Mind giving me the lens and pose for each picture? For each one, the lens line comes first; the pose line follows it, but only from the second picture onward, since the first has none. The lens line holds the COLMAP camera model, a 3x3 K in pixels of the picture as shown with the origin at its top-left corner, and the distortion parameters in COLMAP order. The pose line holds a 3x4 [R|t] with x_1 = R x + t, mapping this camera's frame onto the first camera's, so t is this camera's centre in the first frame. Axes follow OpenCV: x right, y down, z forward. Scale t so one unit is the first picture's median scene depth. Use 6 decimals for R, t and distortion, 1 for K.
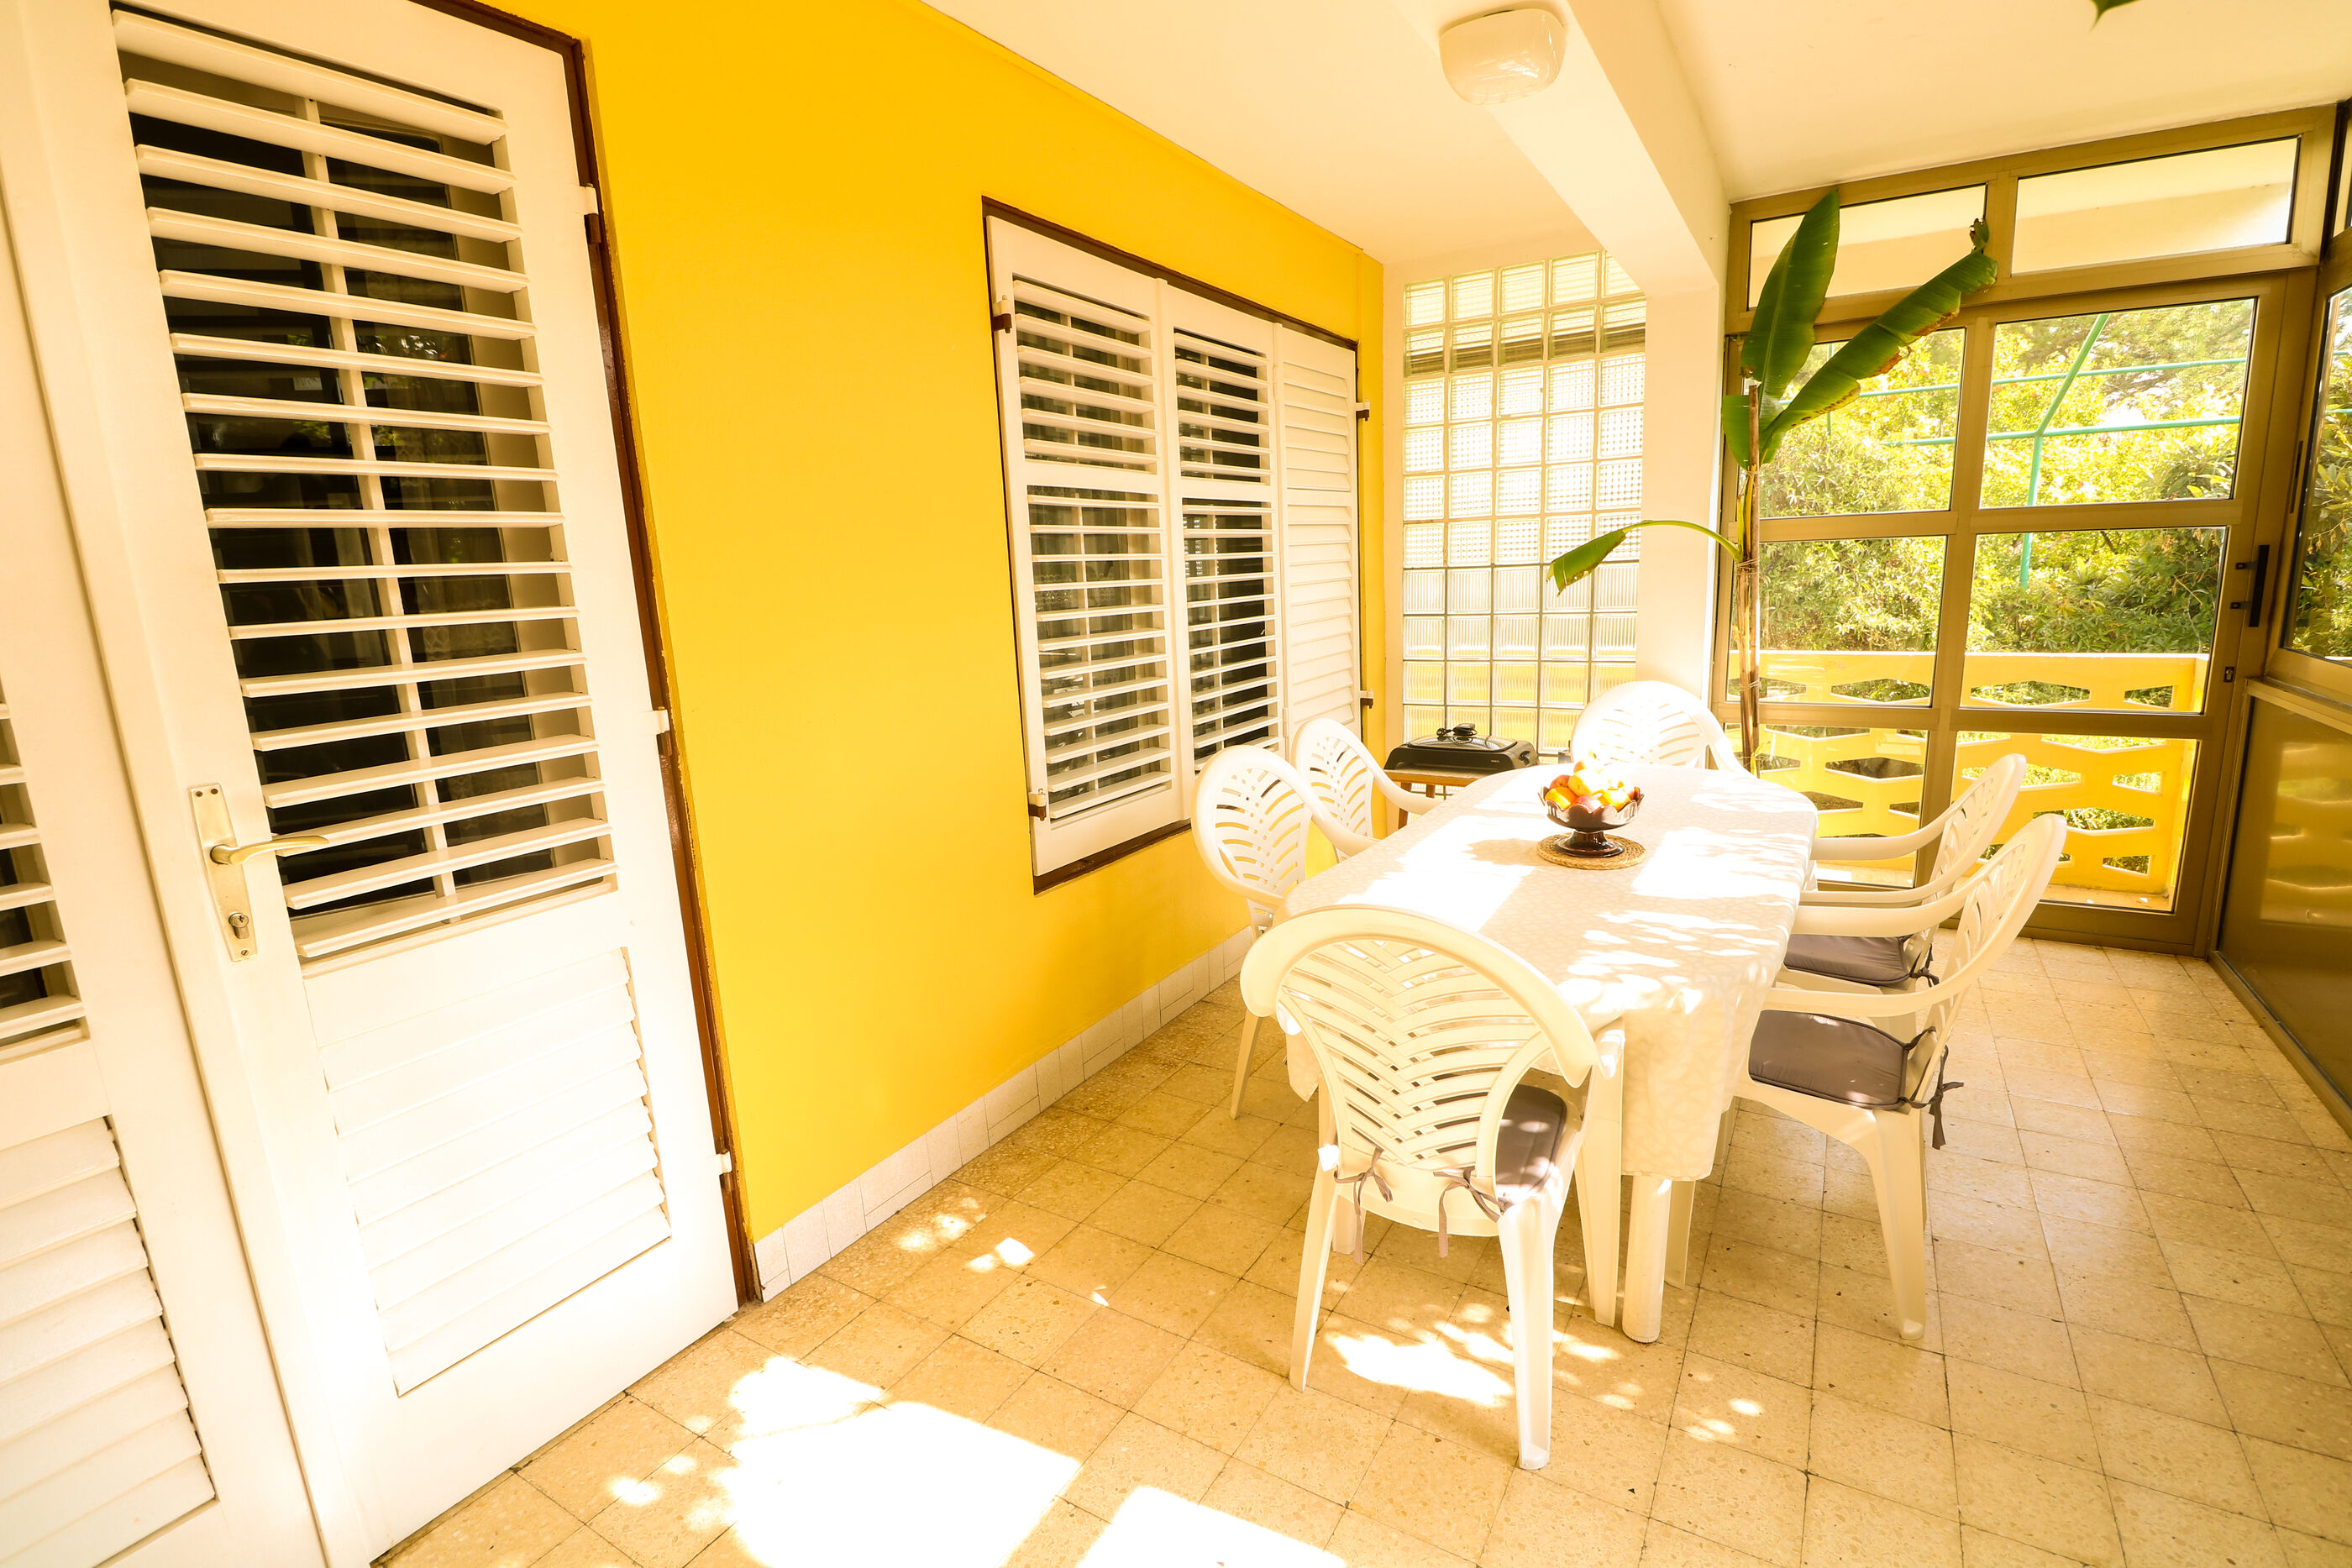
lens RADIAL K [[1083.3, 0, 1173.6], [0, 1083.3, 777.0], [0, 0, 1]] dist [-0.000218, -0.013042]
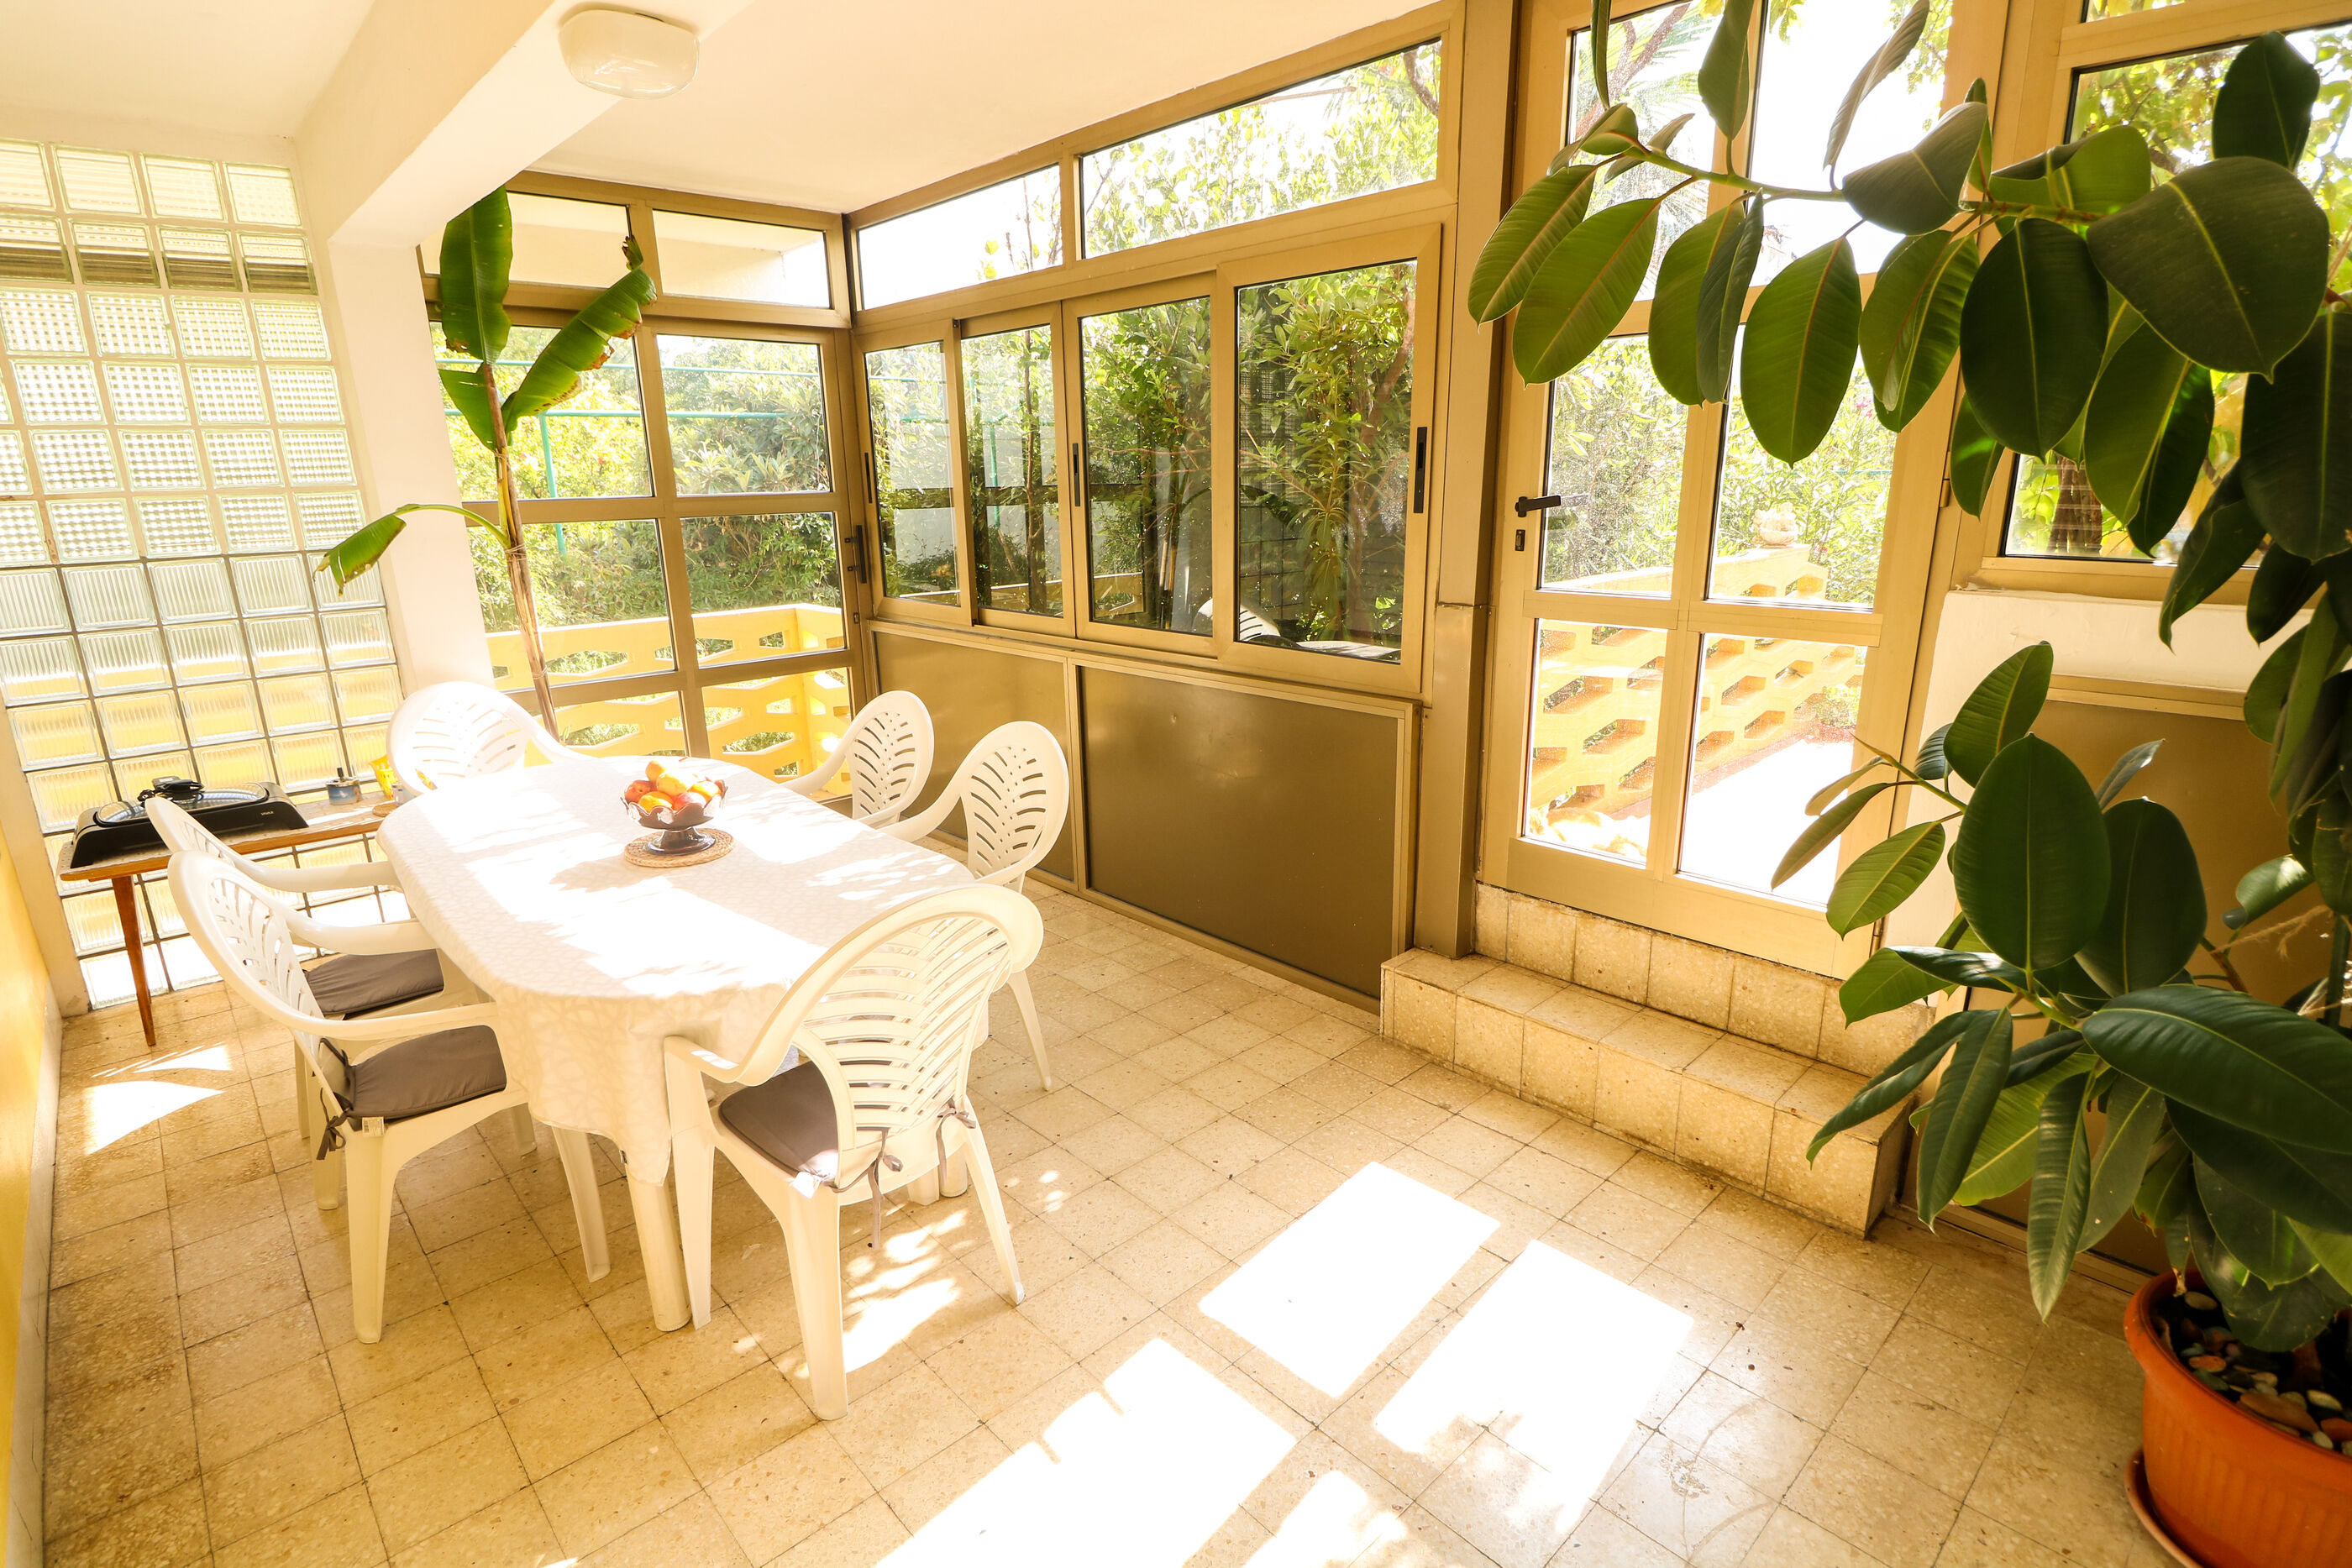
lens RADIAL K [[1168.1, 0, 1177.0], [0, 1168.1, 778.0], [0, 0, 1]] dist [0.000702, -0.014477]
pose [[0.270361, -0.212291, 0.939062, -0.367489], [0.191296, 0.967784, 0.163709, -0.062132], [-0.943563, 0.135379, 0.302261, 0.167373]]
